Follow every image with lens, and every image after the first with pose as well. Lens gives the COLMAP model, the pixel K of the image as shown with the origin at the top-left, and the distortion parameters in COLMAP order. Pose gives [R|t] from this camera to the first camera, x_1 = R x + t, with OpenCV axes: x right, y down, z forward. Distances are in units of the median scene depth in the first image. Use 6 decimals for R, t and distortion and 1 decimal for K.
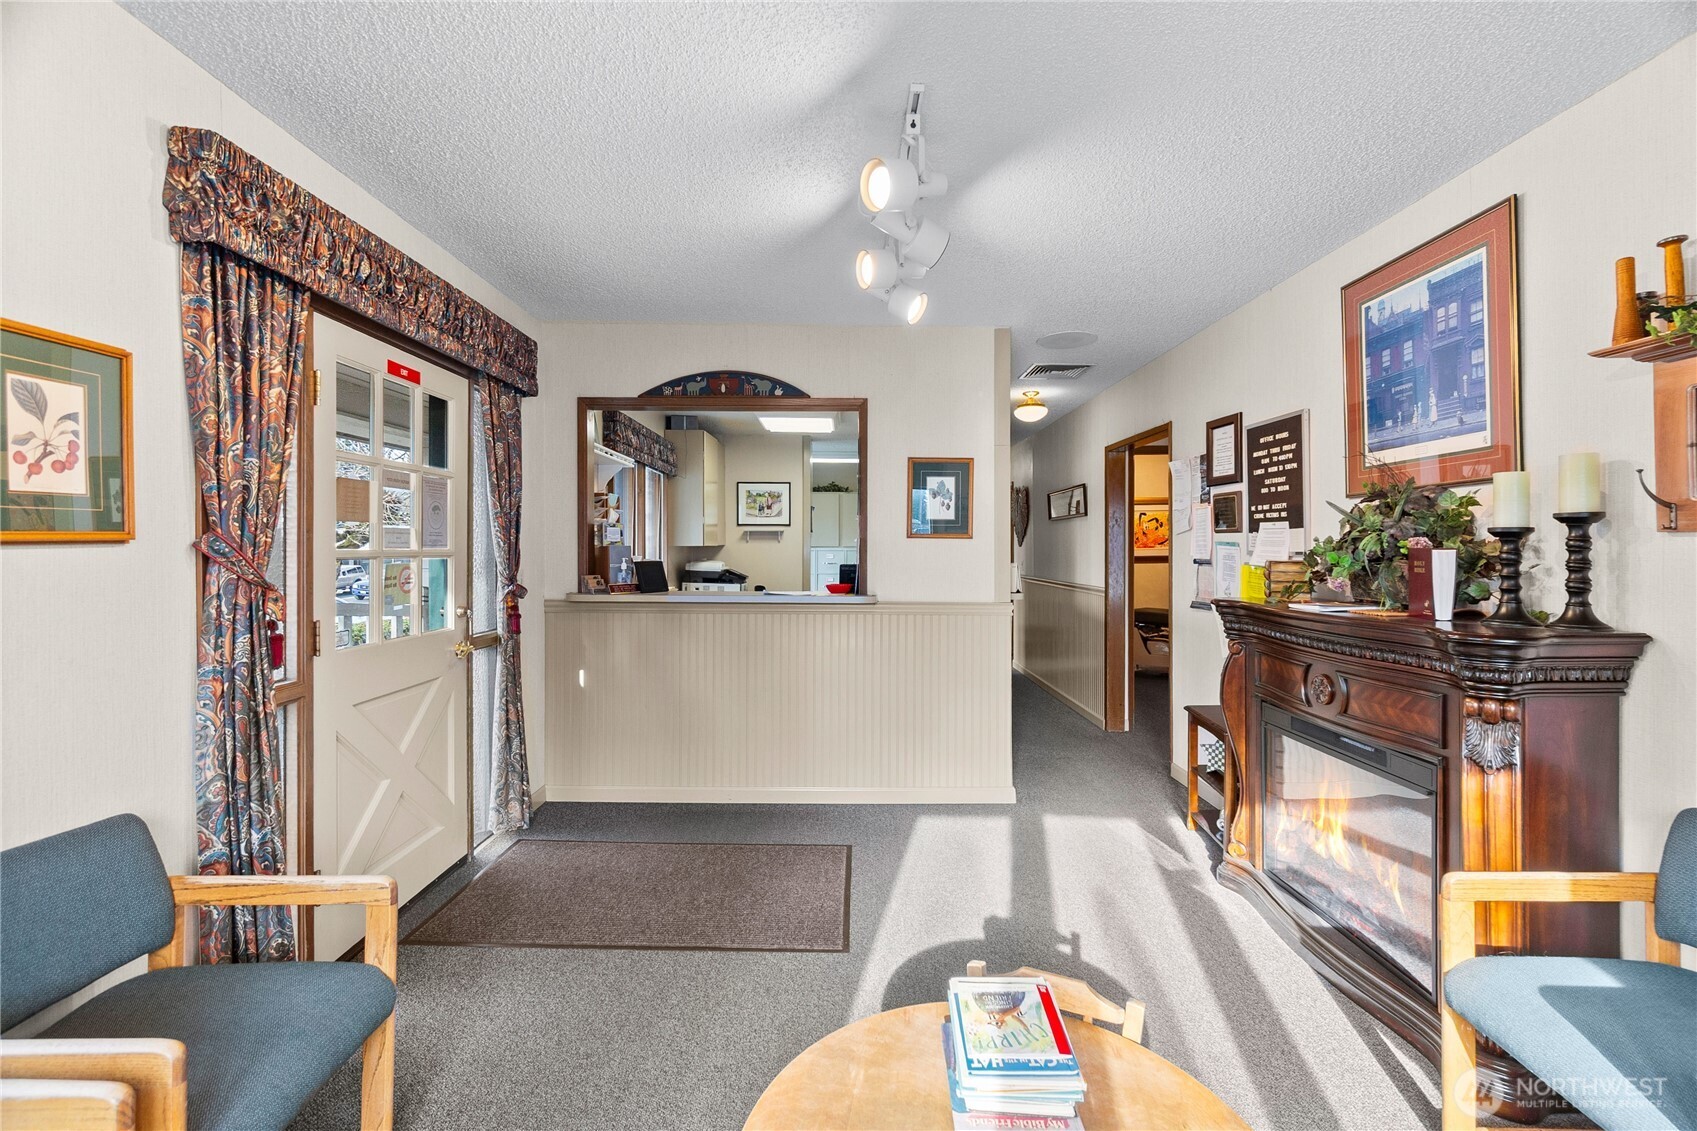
lens RADIAL K [[743.7, 0, 851.7], [0, 743.7, 549.4], [0, 0, 1]] dist [-0.008109, 0.001674]
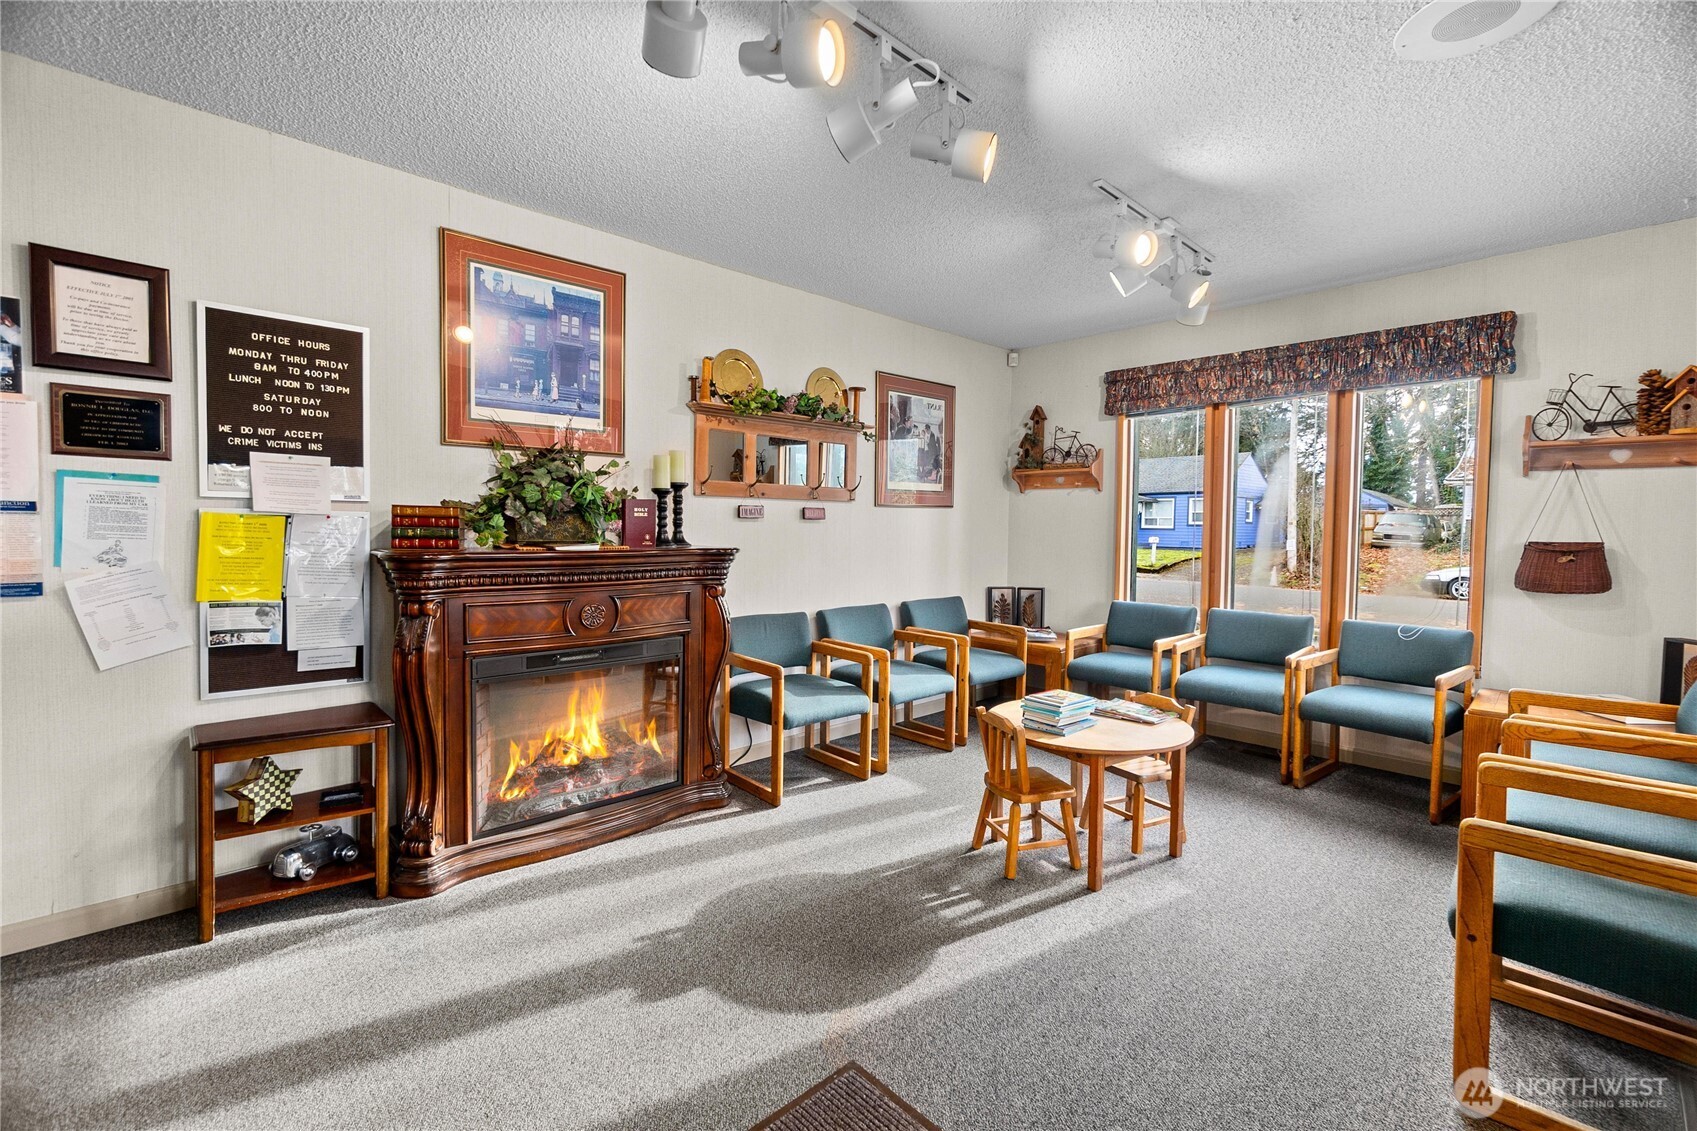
lens RADIAL K [[743.7, 0, 849.9], [0, 743.7, 549.2], [0, 0, 1]] dist [-0.008109, 0.001674]
pose [[-0.680599, -0.029088, 0.732079, -0.380089], [-0.011306, 0.999510, 0.029203, 0.031922], [-0.732569, 0.011599, -0.680594, 1.118537]]
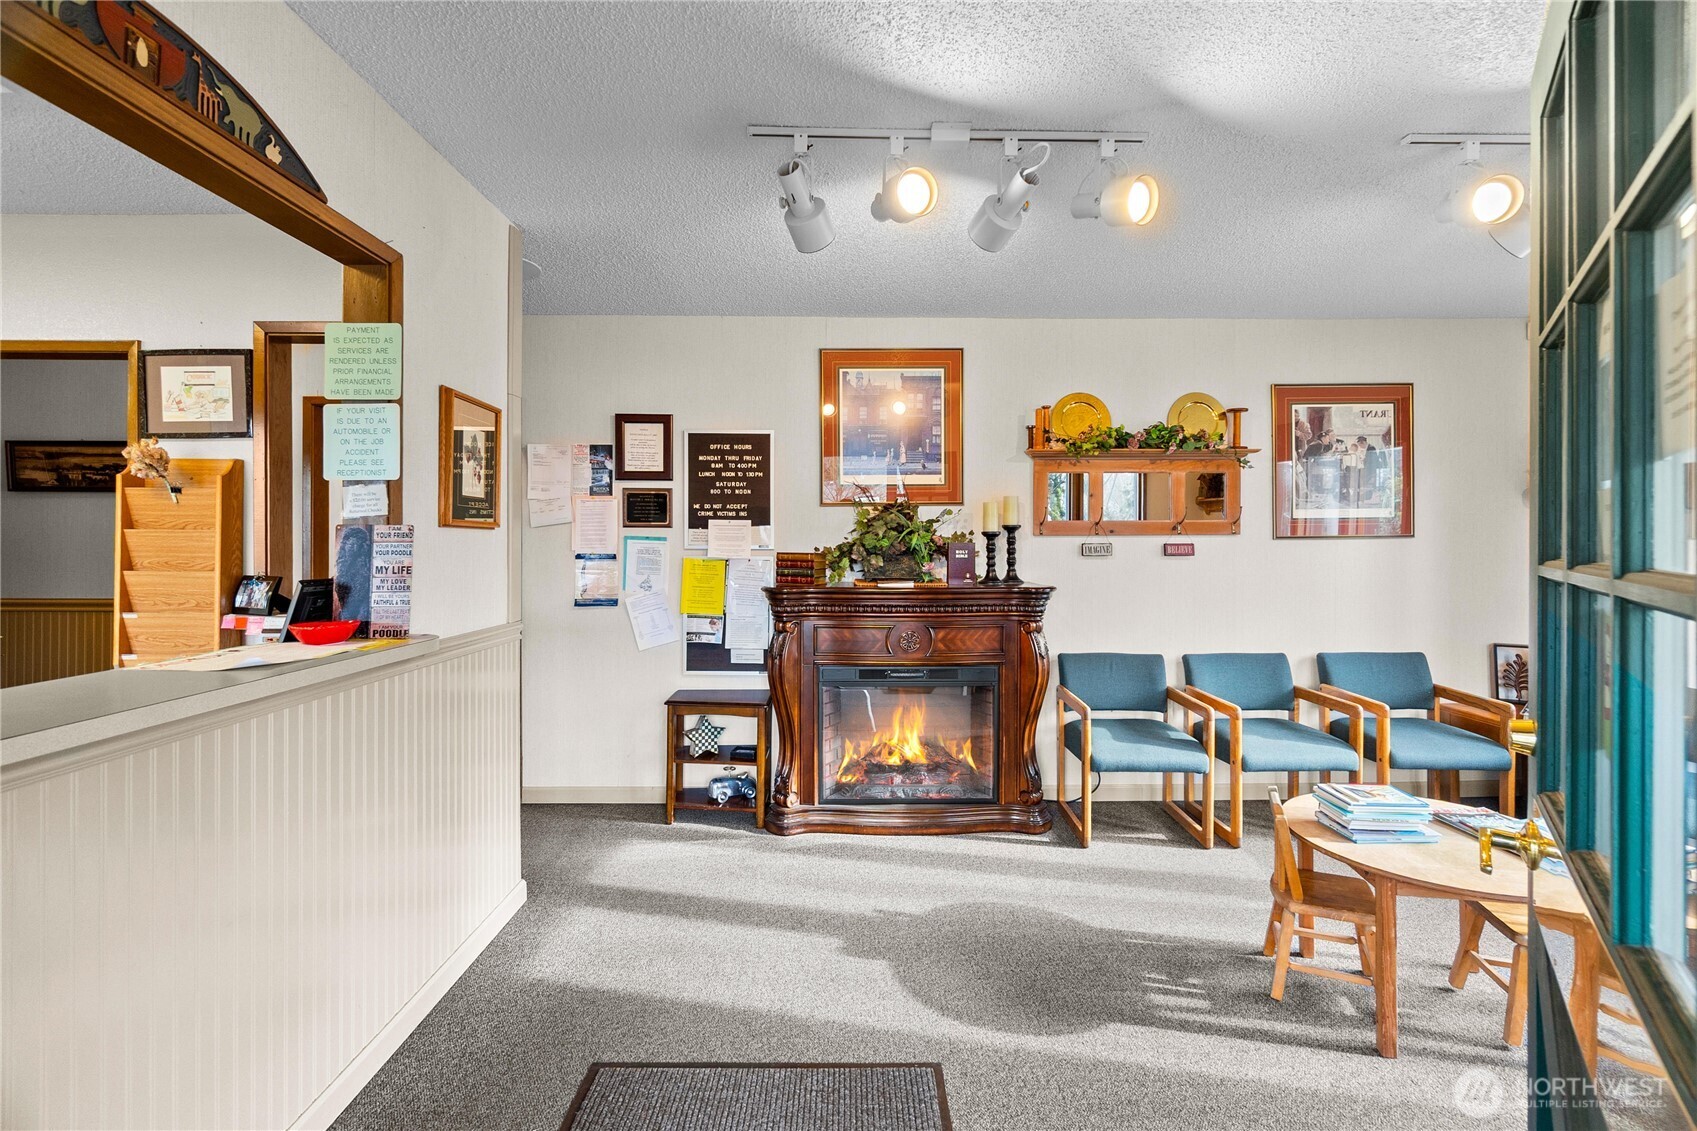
lens RADIAL K [[743.7, 0, 833.9], [0, 743.7, 532.7], [0, 0, 1]] dist [-0.008109, 0.001674]
pose [[0.012523, 0.014328, 0.999819, -0.600126], [-0.001809, 0.999896, -0.014306, -0.000373], [-0.999920, -0.001630, 0.012548, 0.838750]]
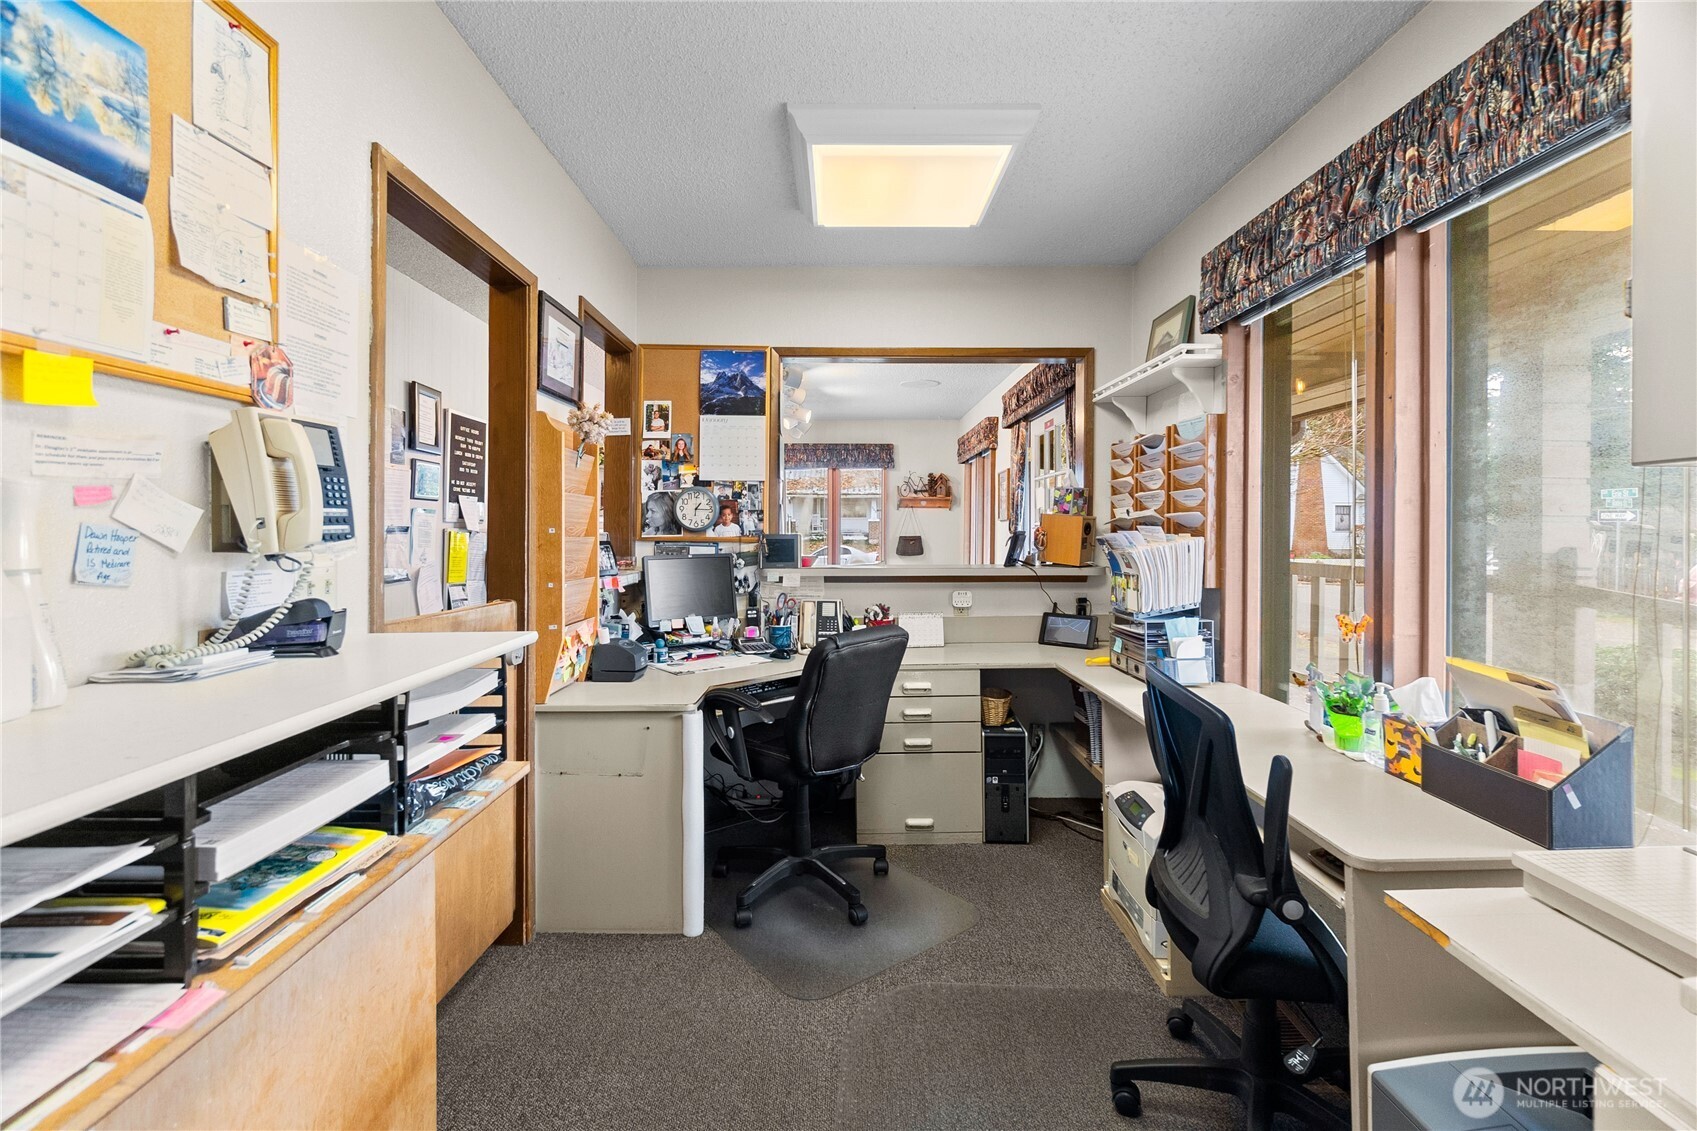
lens RADIAL K [[743.7, 0, 857.5], [0, 743.7, 529.0], [0, 0, 1]] dist [-0.008109, 0.001674]
pose [[-0.999950, -0.002531, -0.009632, -0.094901], [-0.002514, 0.999995, -0.001741, 0.021171], [0.009636, -0.001716, -0.999952, 2.338245]]
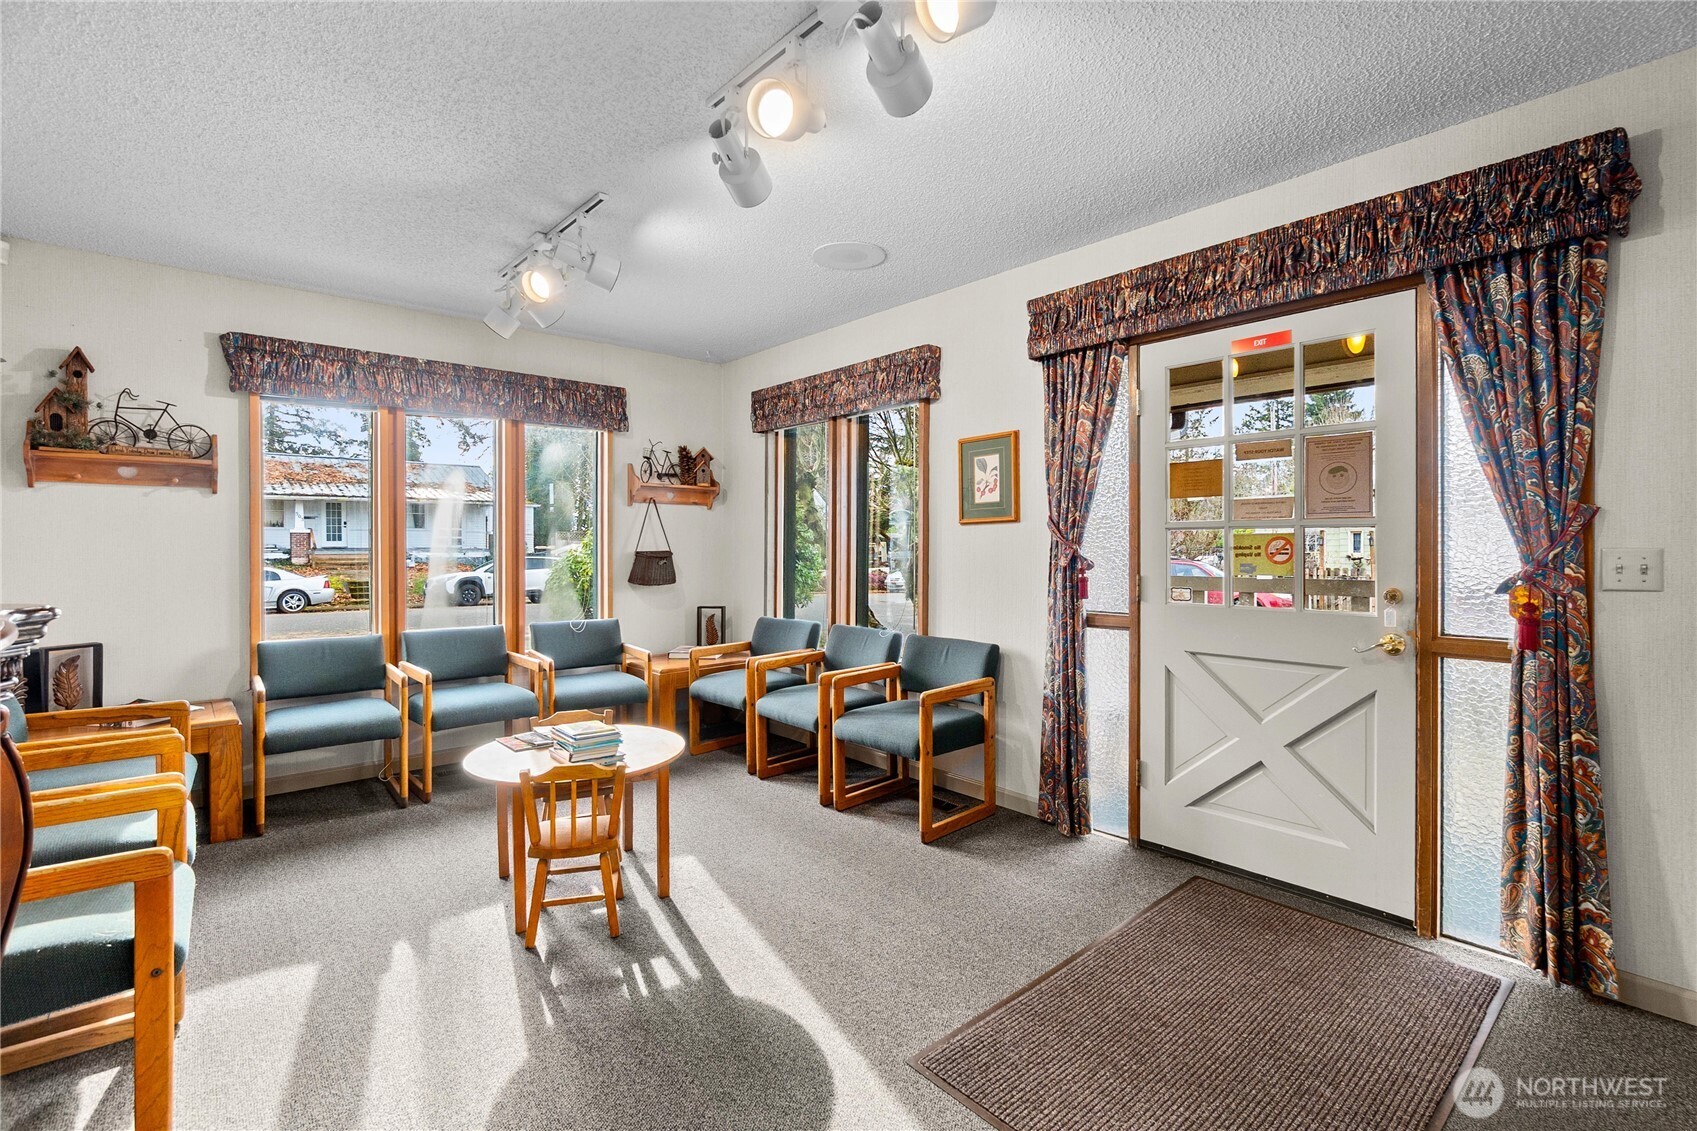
lens RADIAL K [[743.7, 0, 864.4], [0, 743.7, 553.3], [0, 0, 1]] dist [-0.008109, 0.001674]
pose [[-0.748913, 0.009521, -0.662600, 0.379763], [0.002391, 0.999929, 0.011666, 0.028549], [0.662664, 0.007153, -0.748883, 1.148725]]
